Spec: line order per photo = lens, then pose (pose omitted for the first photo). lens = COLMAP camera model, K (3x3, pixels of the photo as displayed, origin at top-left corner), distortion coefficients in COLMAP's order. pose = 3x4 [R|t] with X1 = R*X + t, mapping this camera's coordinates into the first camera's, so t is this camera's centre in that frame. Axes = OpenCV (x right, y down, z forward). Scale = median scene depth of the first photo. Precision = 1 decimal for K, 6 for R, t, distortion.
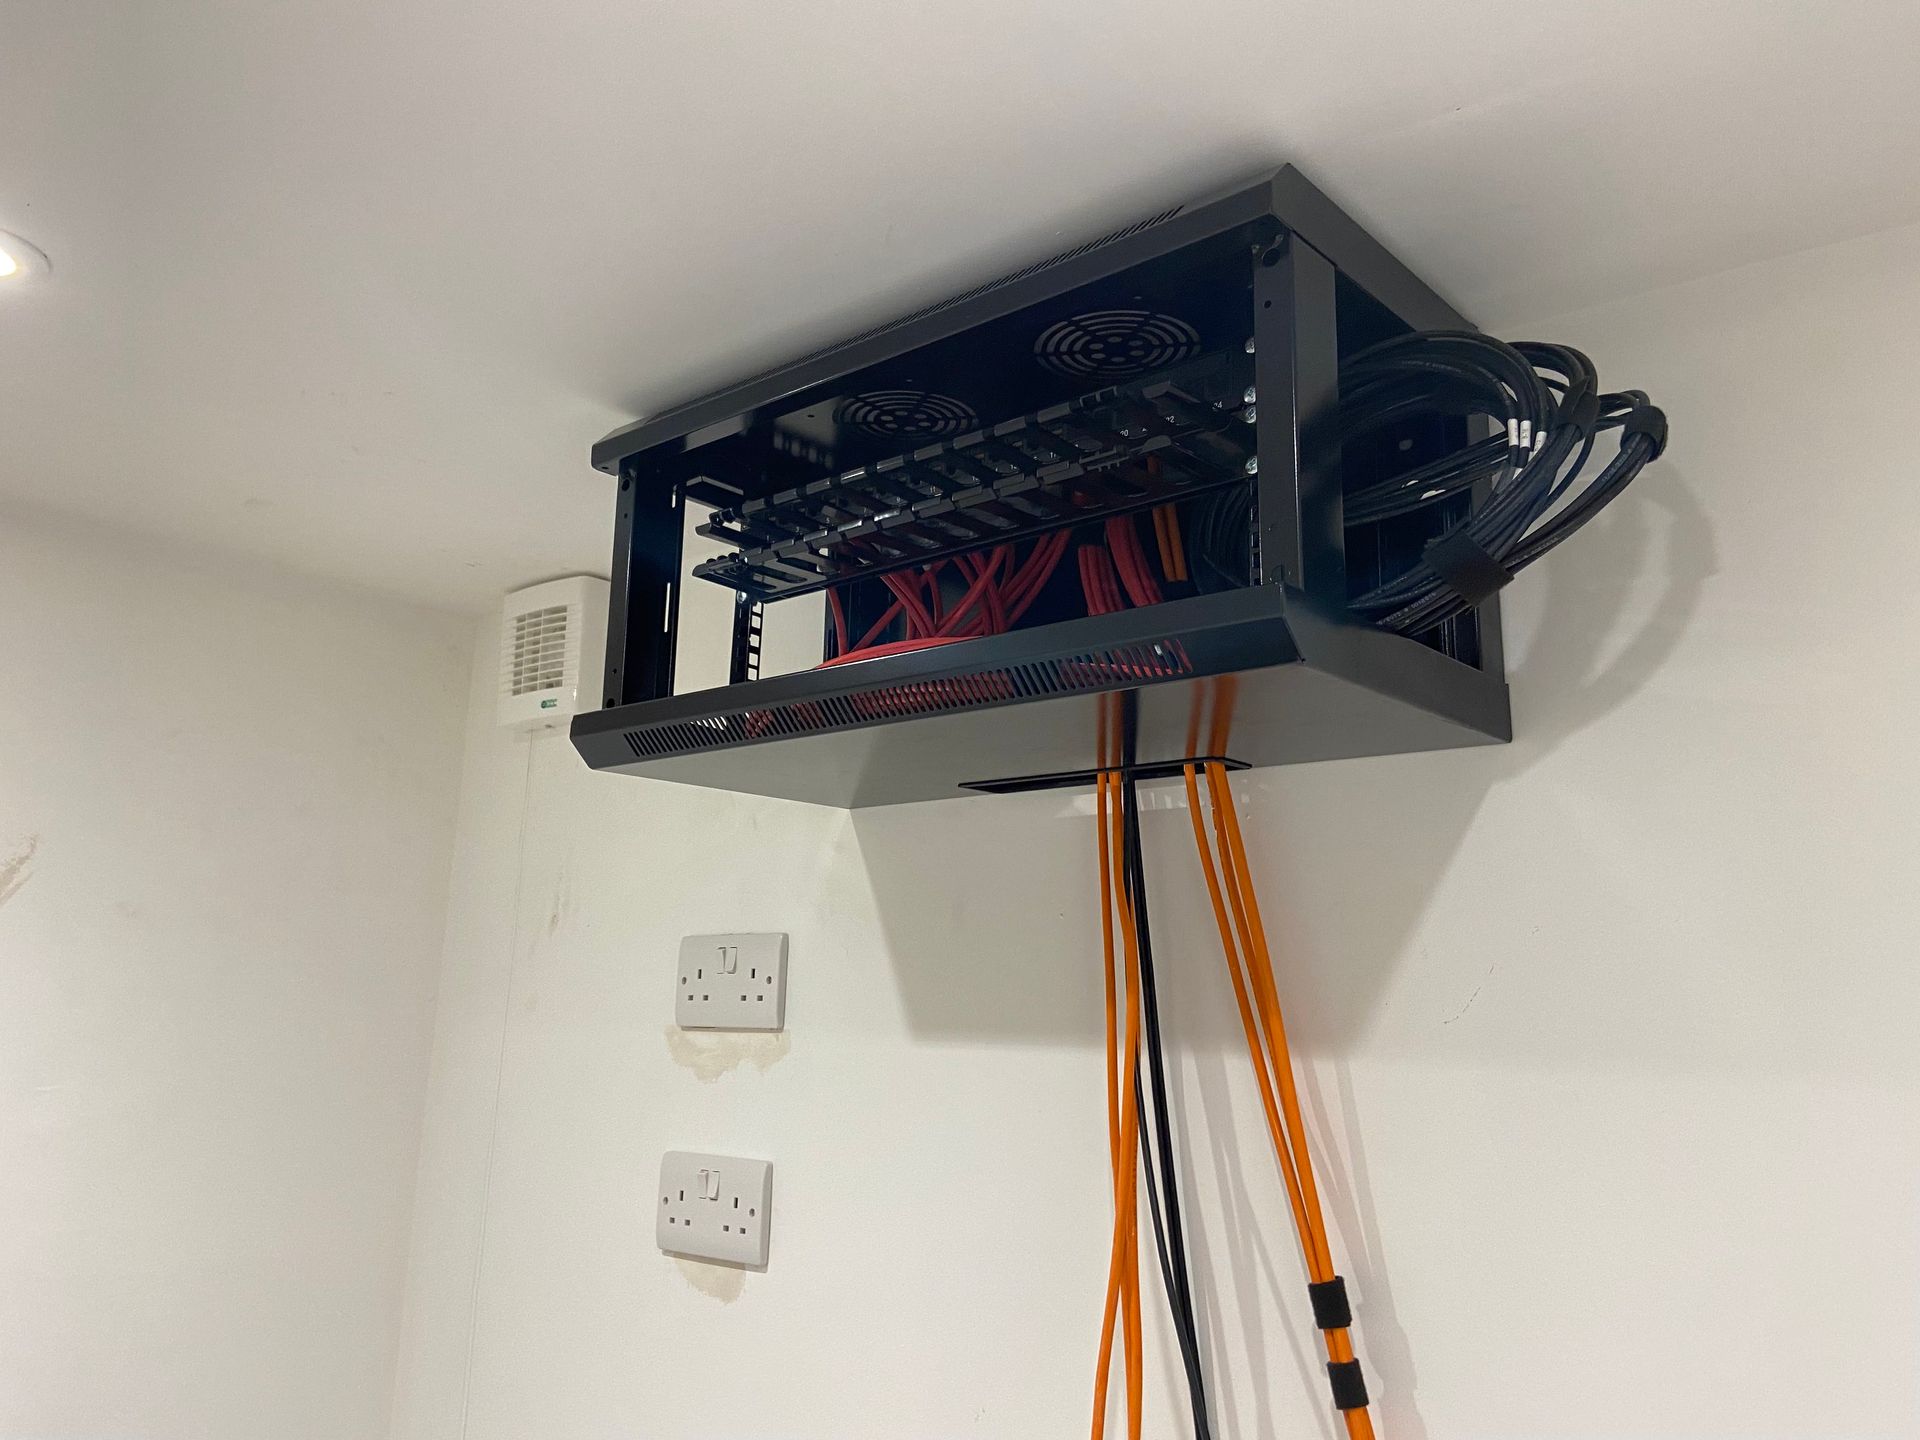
lens RADIAL K [[1431.0, 0, 959.5], [0, 1431.0, 684.1], [0, 0, 1]] dist [0.119485, -0.146565]
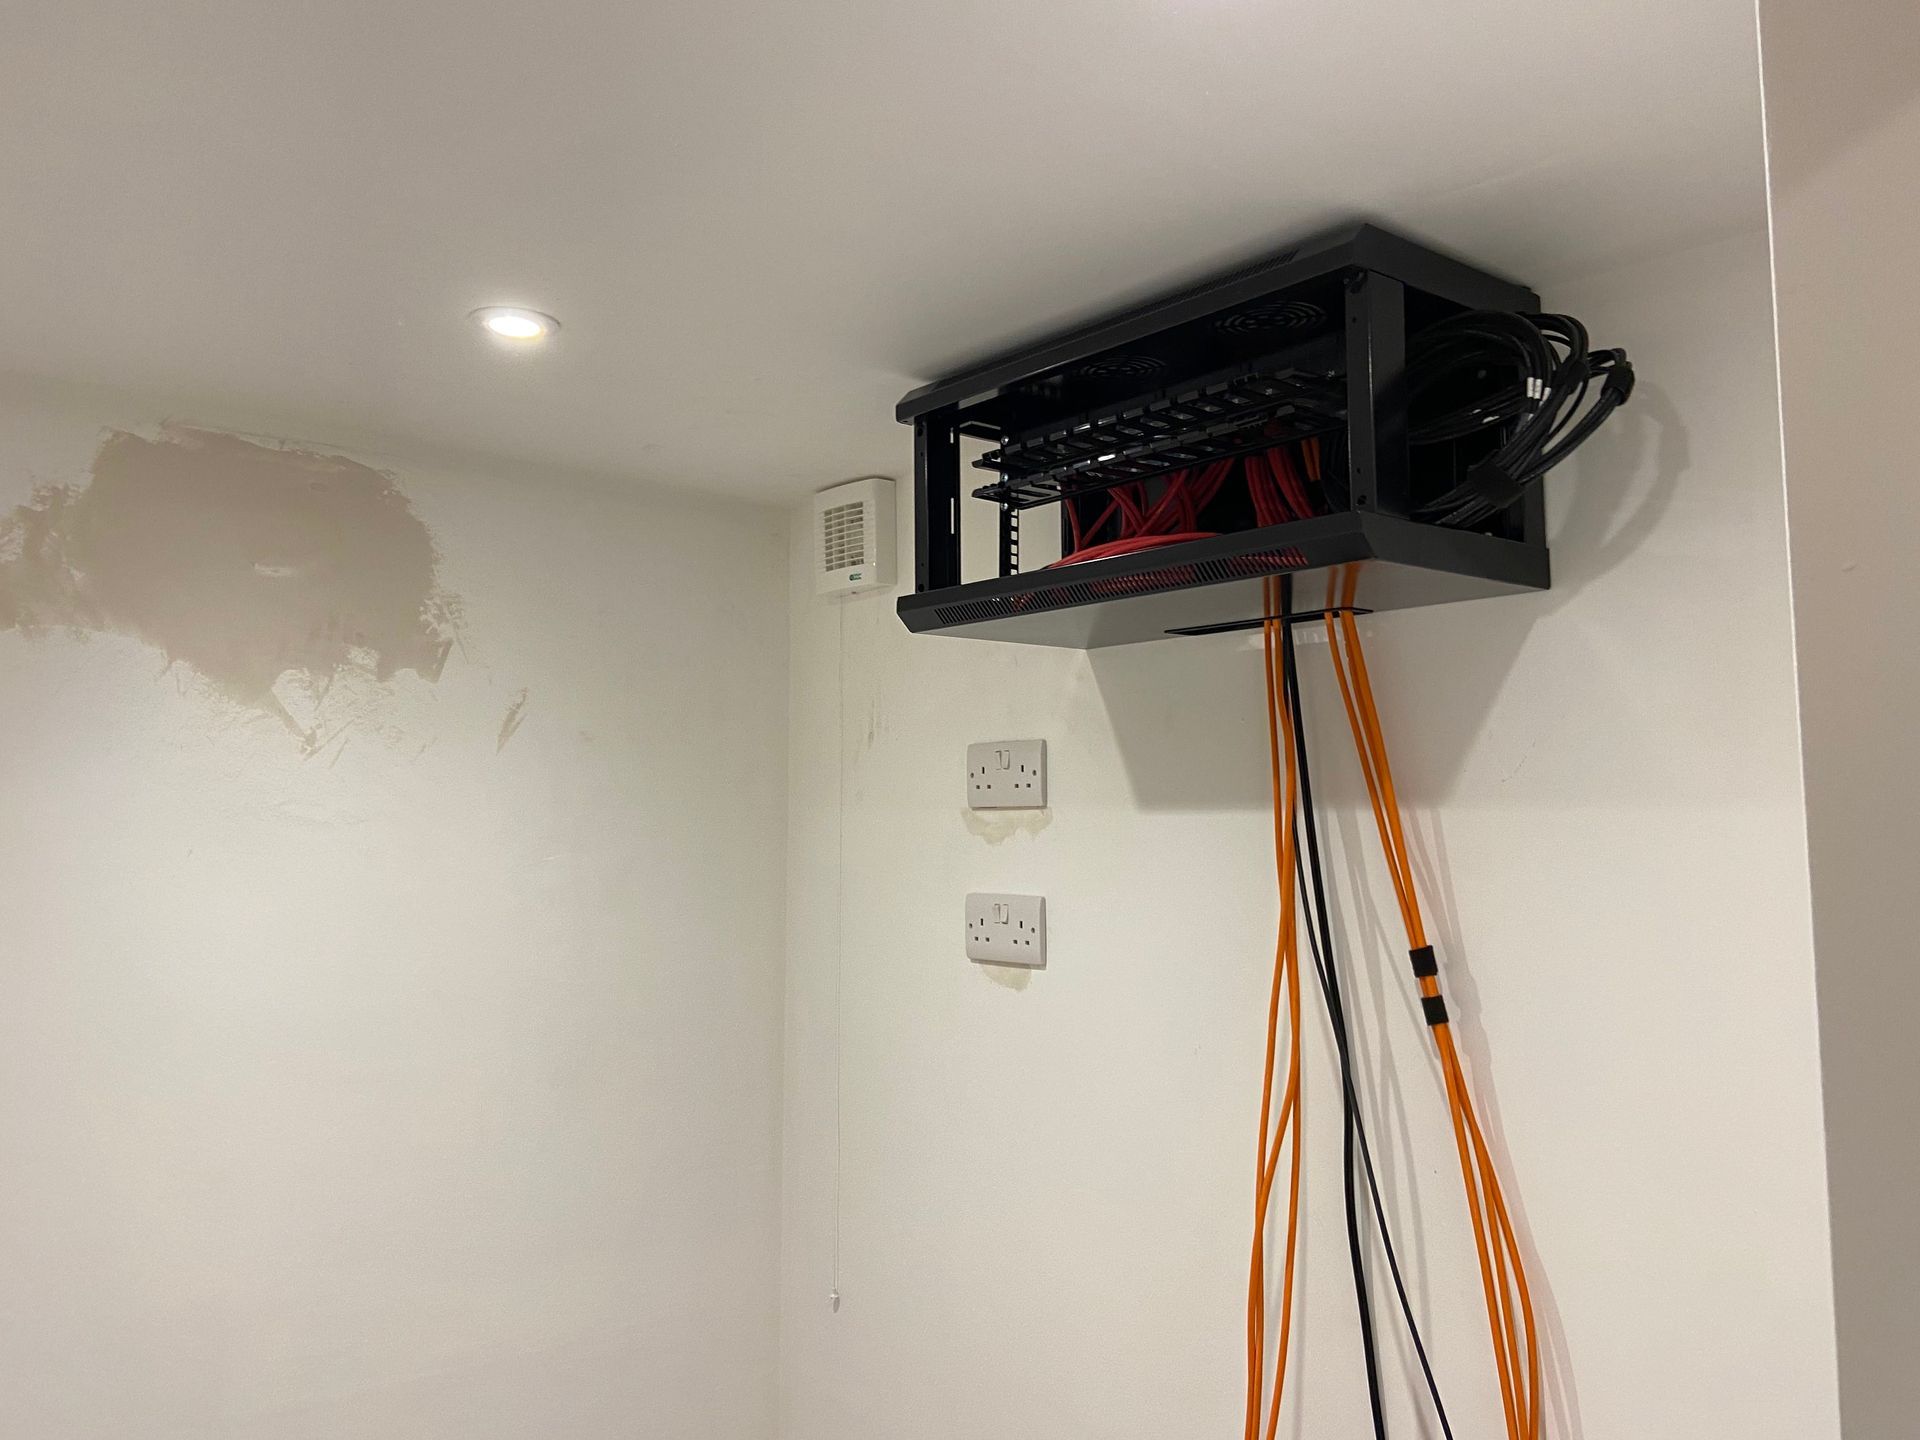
lens RADIAL K [[1431.0, 0, 959.5], [0, 1431.0, 684.1], [0, 0, 1]] dist [0.119485, -0.146565]
pose [[0.987516, -0.040110, -0.152329, 0.013762], [0.059351, 0.990513, 0.123943, -0.068384], [0.145913, -0.131436, 0.980527, -0.438956]]
